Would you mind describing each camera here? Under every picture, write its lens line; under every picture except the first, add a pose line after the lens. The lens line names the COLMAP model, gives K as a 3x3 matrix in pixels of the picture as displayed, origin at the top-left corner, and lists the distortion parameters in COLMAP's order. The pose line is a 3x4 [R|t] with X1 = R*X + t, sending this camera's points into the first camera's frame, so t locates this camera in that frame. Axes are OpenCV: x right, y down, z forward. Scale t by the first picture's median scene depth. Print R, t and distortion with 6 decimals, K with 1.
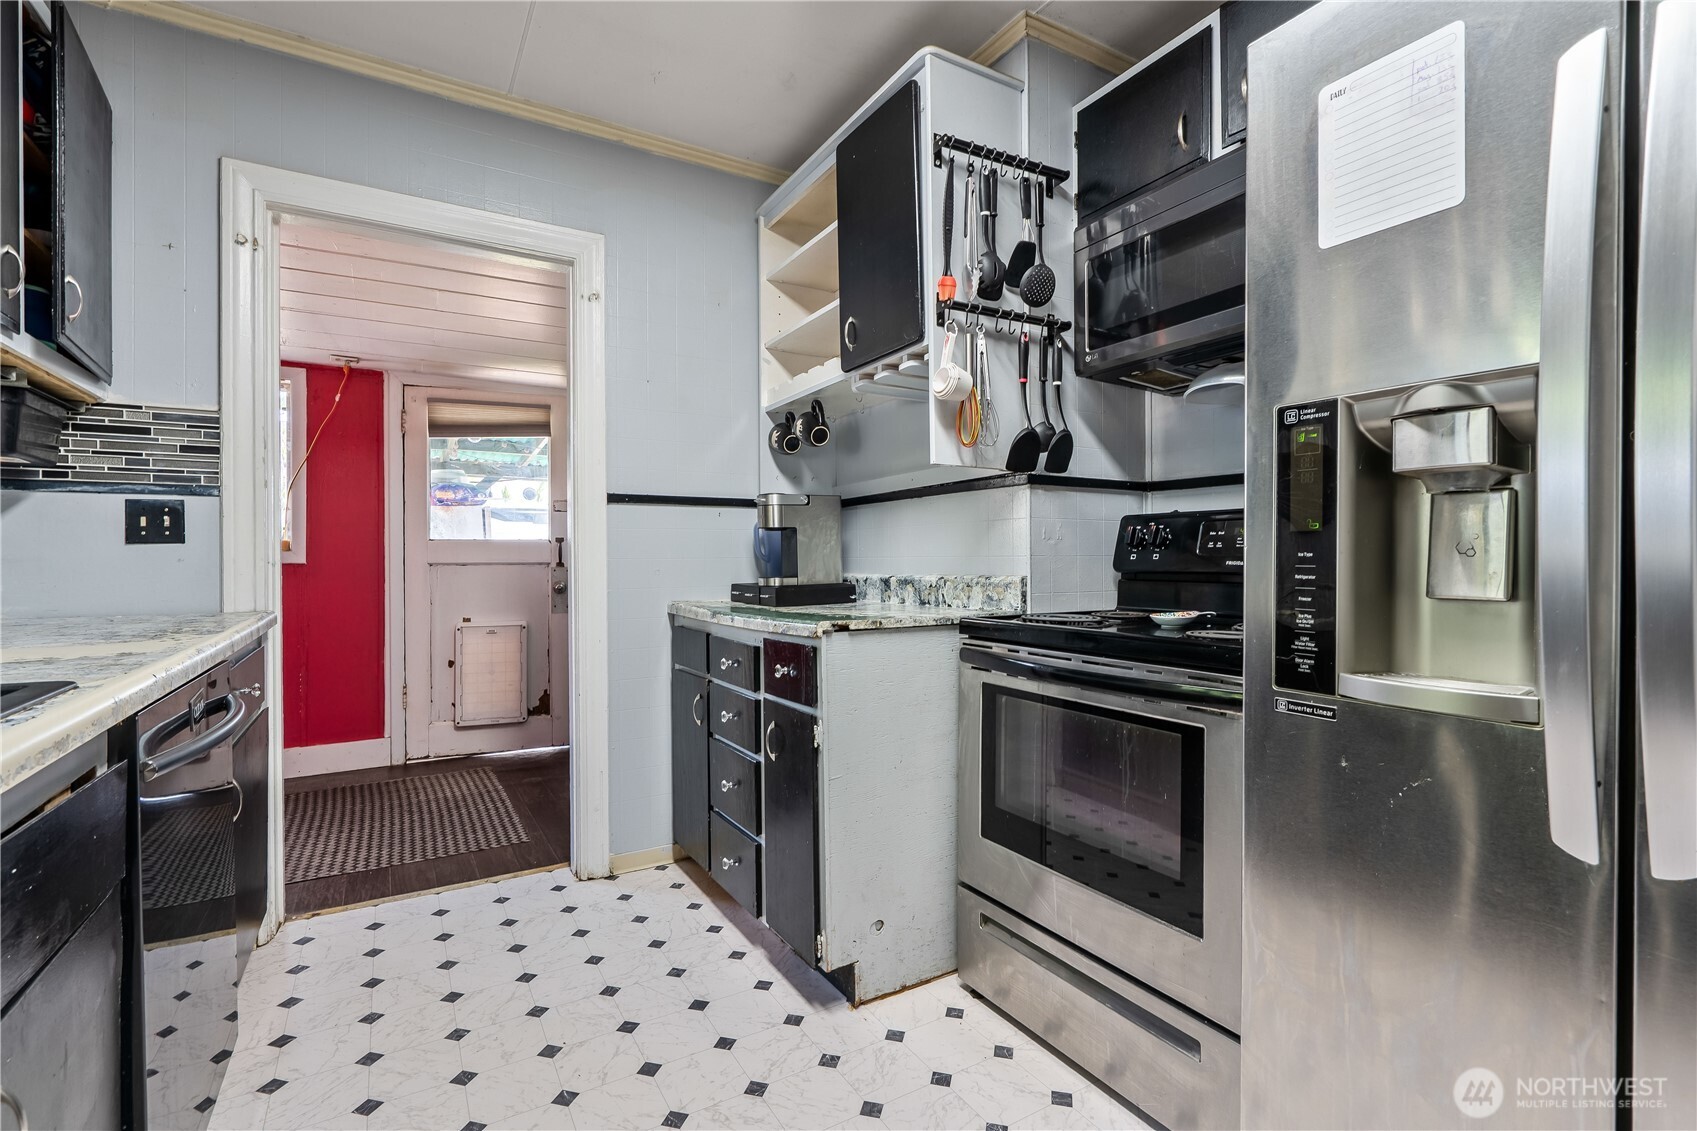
lens RADIAL K [[777.0, 0, 862.6], [0, 777.0, 557.7], [0, 0, 1]] dist [-0.004157, -0.001474]
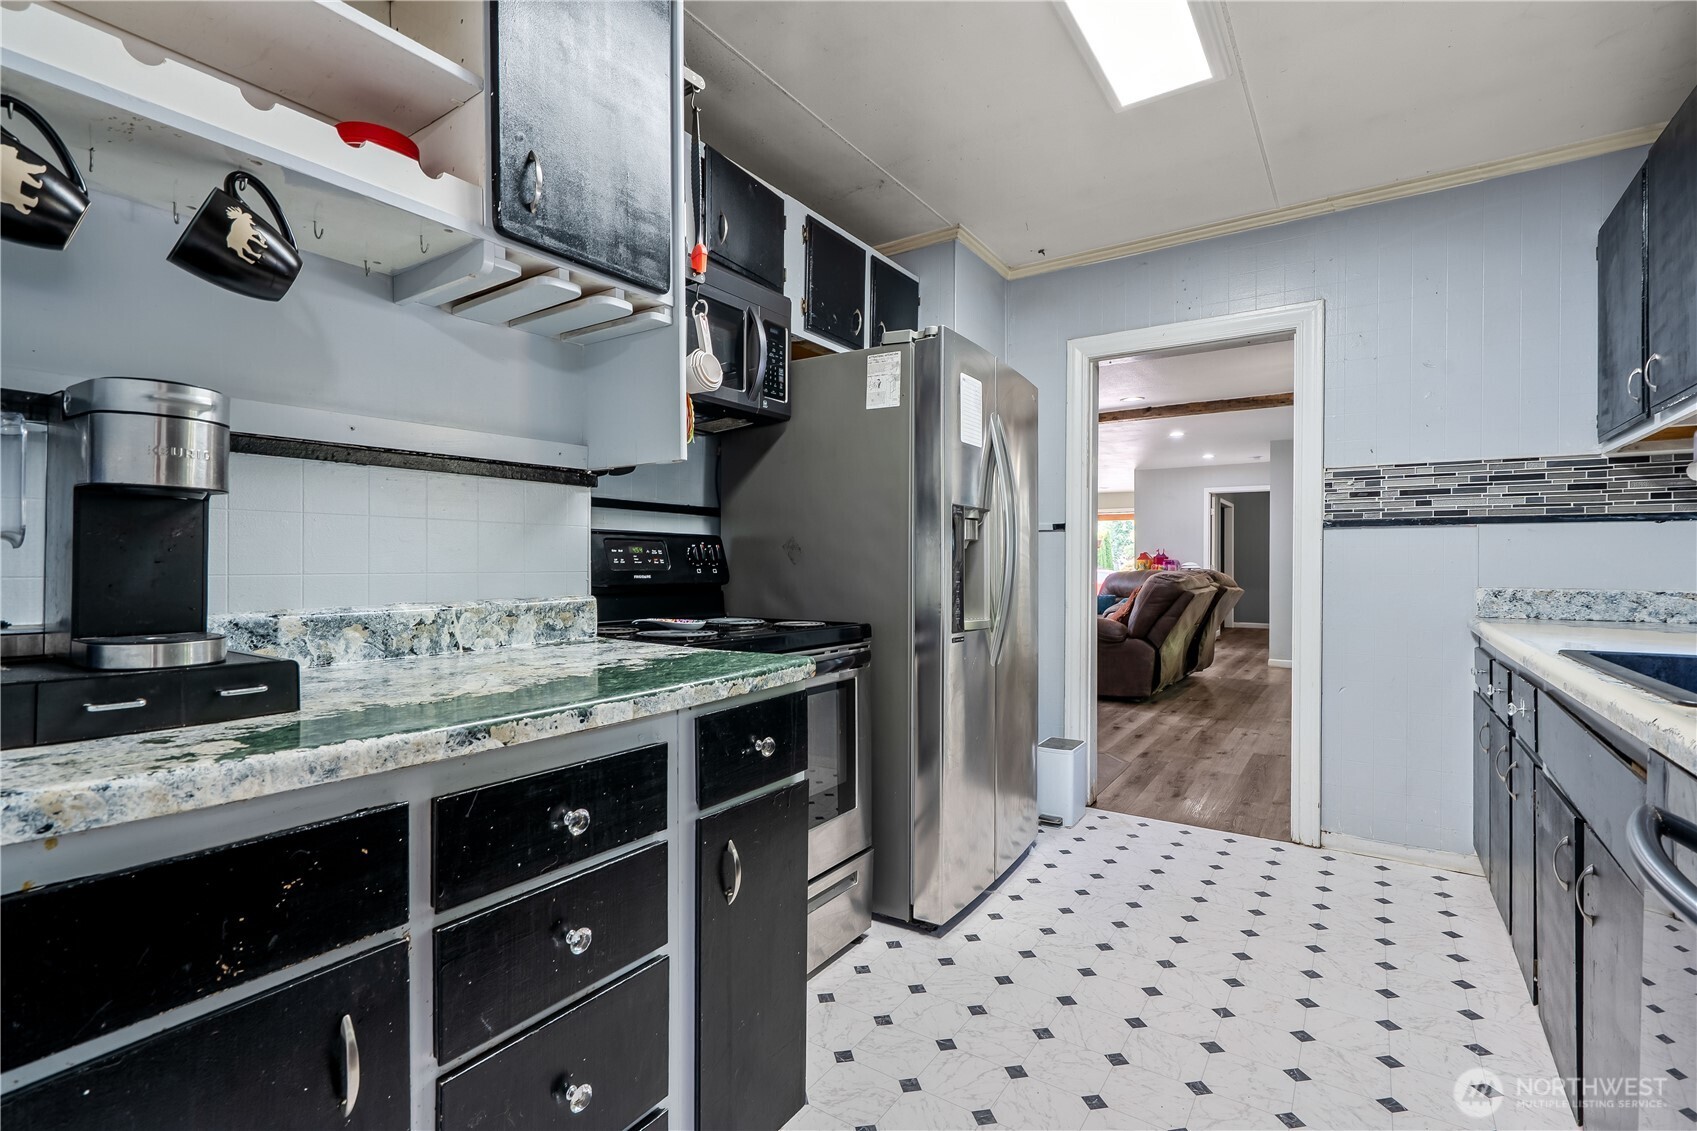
lens RADIAL K [[777.0, 0, 855.4], [0, 777.0, 562.3], [0, 0, 1]] dist [-0.004157, -0.001474]
pose [[-0.436638, 0.004251, 0.899627, -0.616629], [-0.003084, 0.999976, -0.006223, -0.007070], [-0.899632, -0.005492, -0.436614, 1.023594]]
